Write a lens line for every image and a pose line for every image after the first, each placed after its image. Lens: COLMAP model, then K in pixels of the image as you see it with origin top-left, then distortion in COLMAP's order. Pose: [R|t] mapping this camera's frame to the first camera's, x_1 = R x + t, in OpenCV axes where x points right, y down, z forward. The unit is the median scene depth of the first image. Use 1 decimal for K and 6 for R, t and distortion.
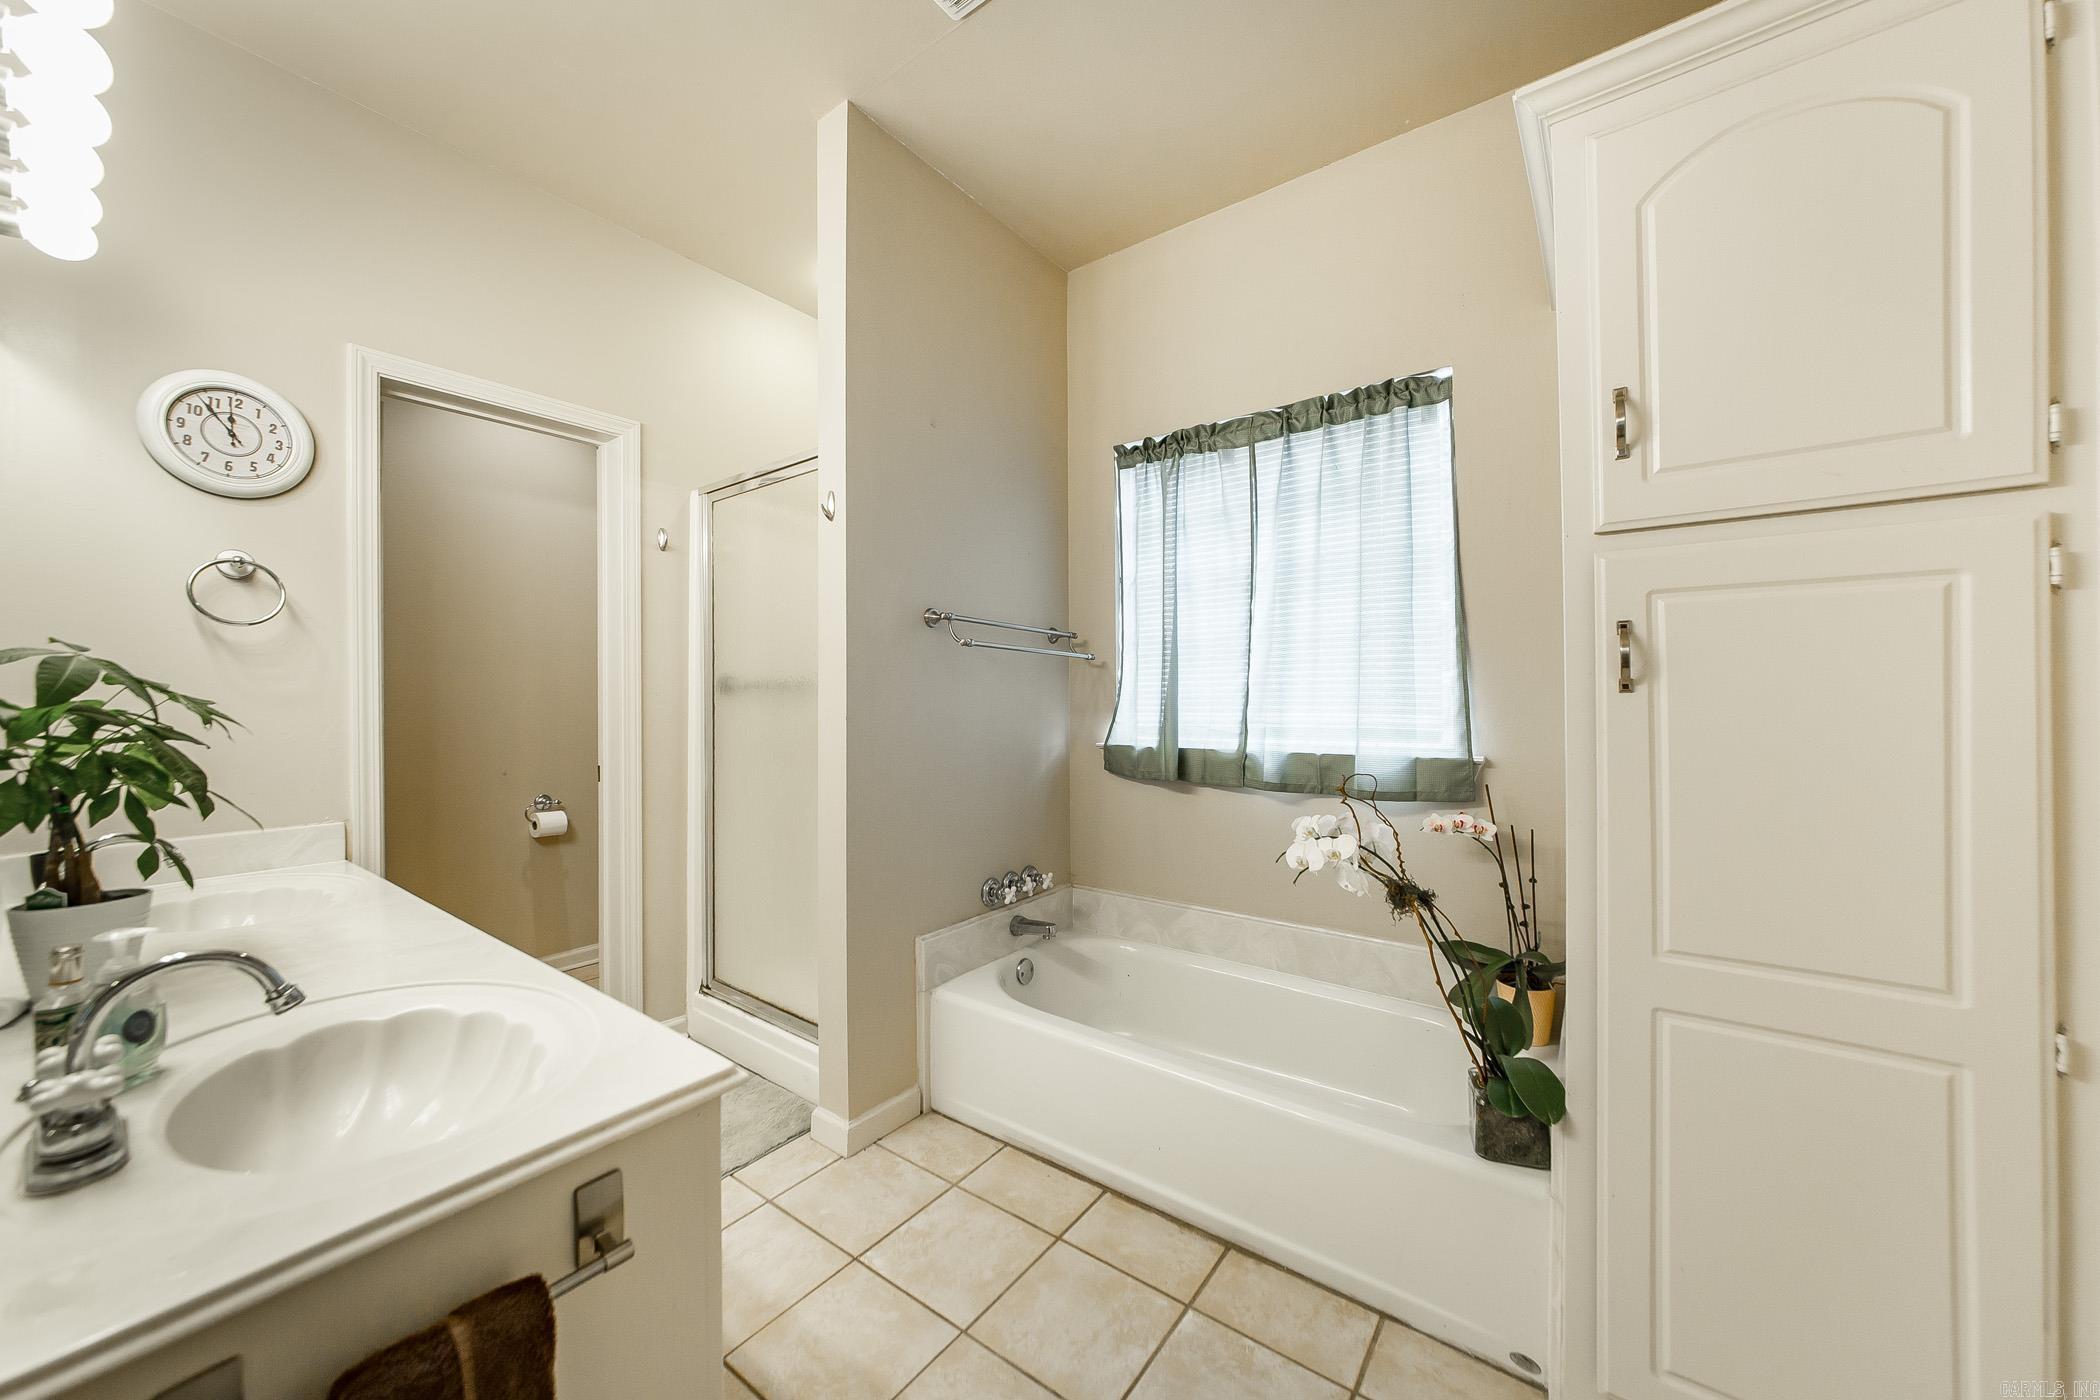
lens RADIAL K [[754.9, 0, 1047.3], [0, 754.9, 693.2], [0, 0, 1]] dist [-0.007599, 0.000005]
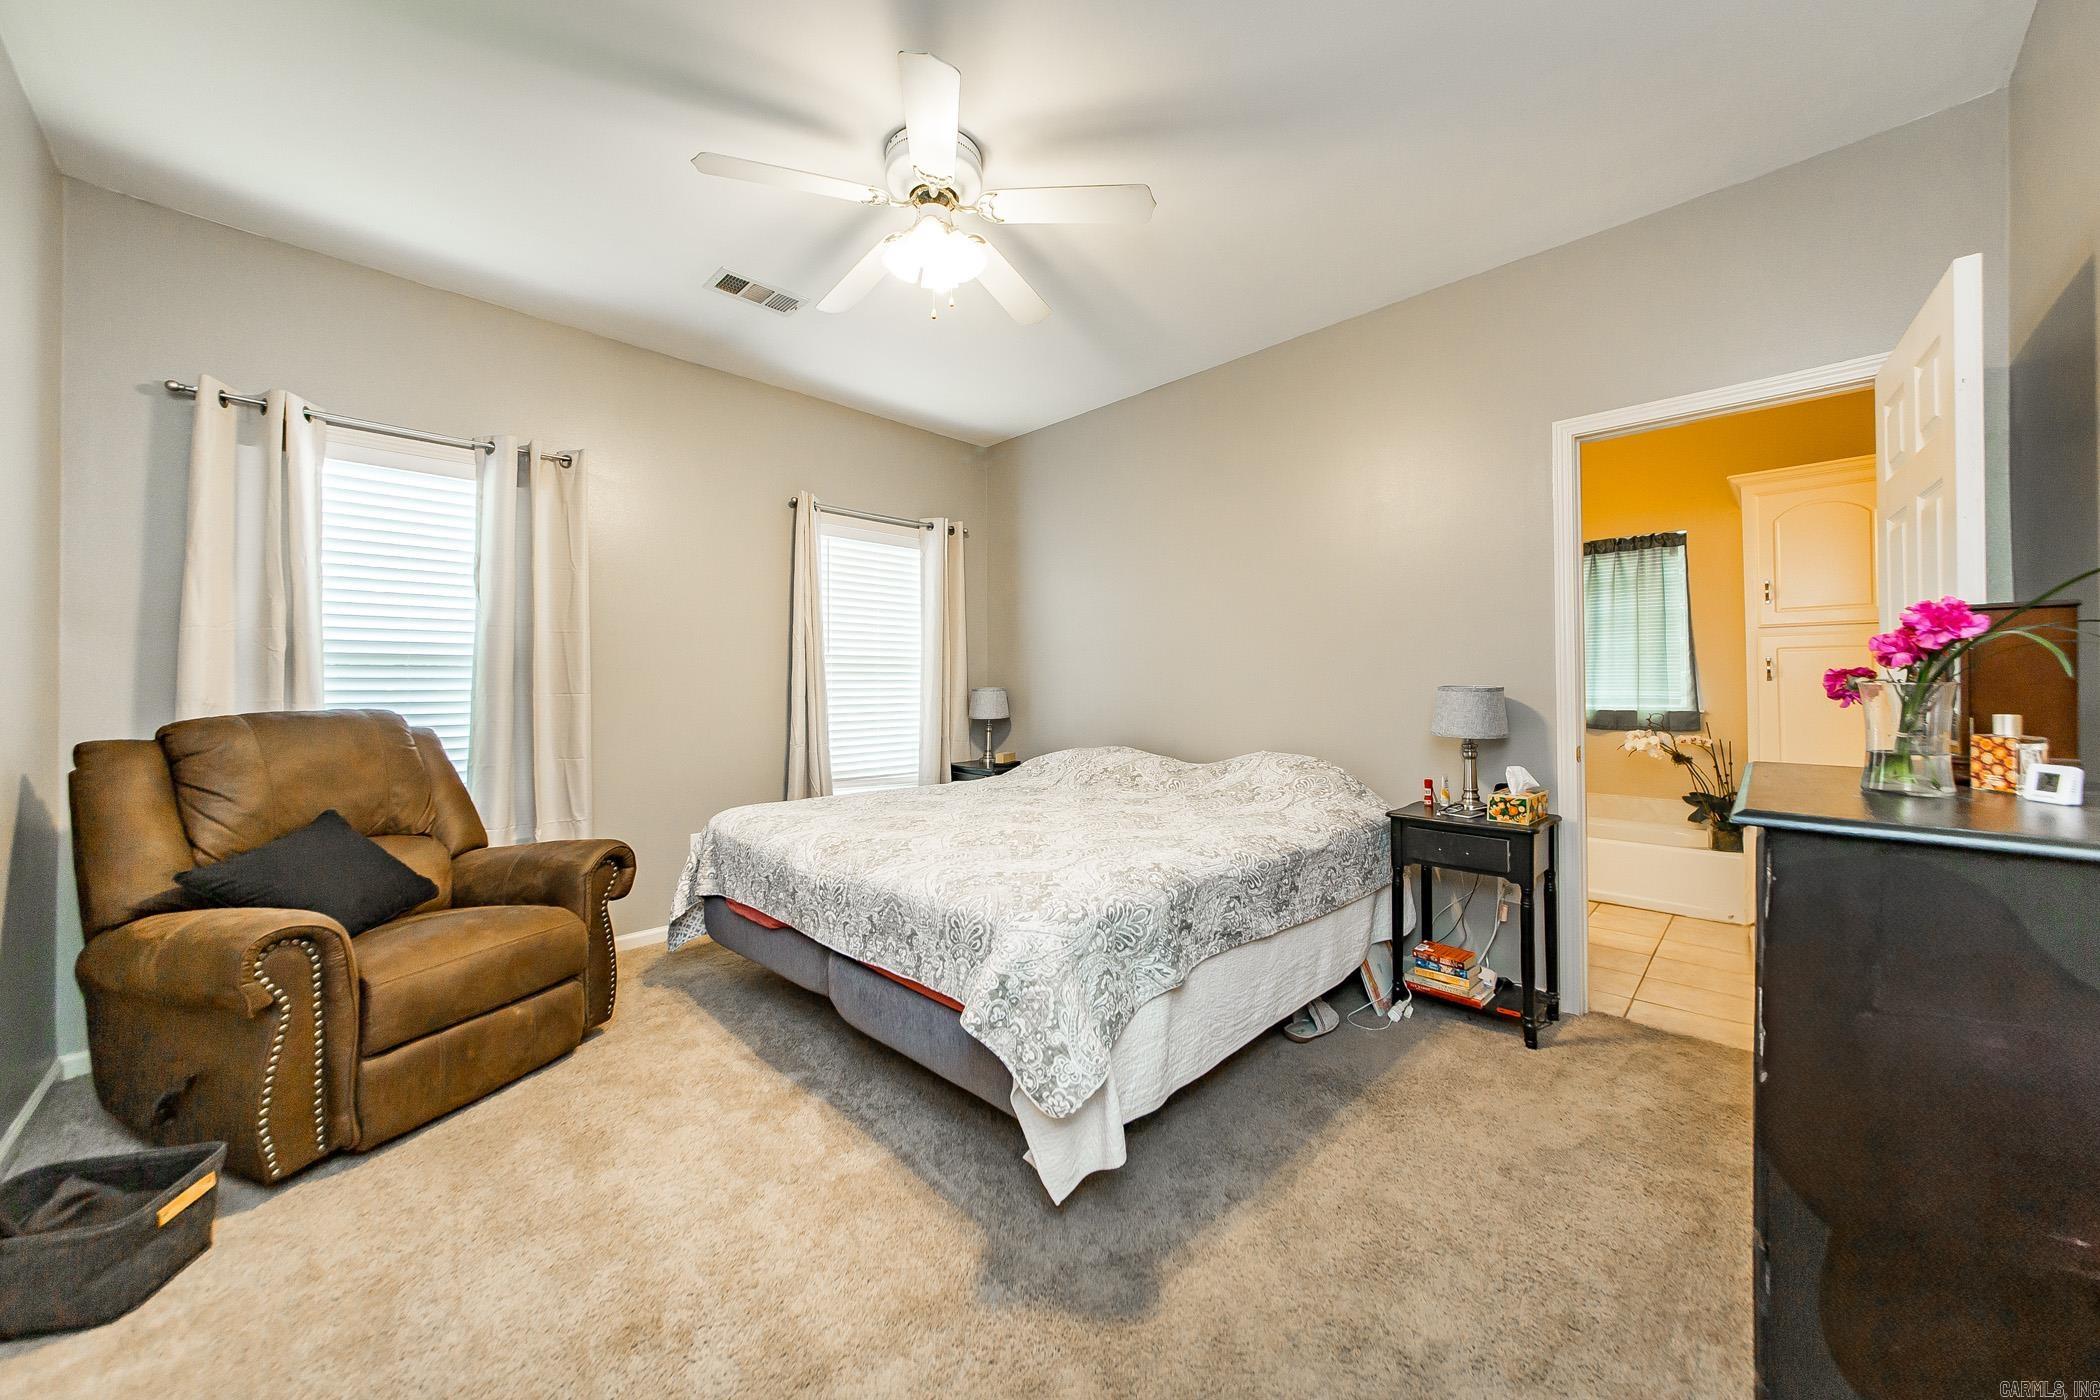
lens RADIAL K [[736.0, 0, 1105.5], [0, 736.0, 679.2], [0, 0, 1]] dist [0.000353, 0.000025]
pose [[0.995214, -0.001431, -0.097714, -0.905377], [0.000595, 0.999963, -0.008577, 0.011302], [0.097722, 0.008478, 0.995178, -1.249906]]
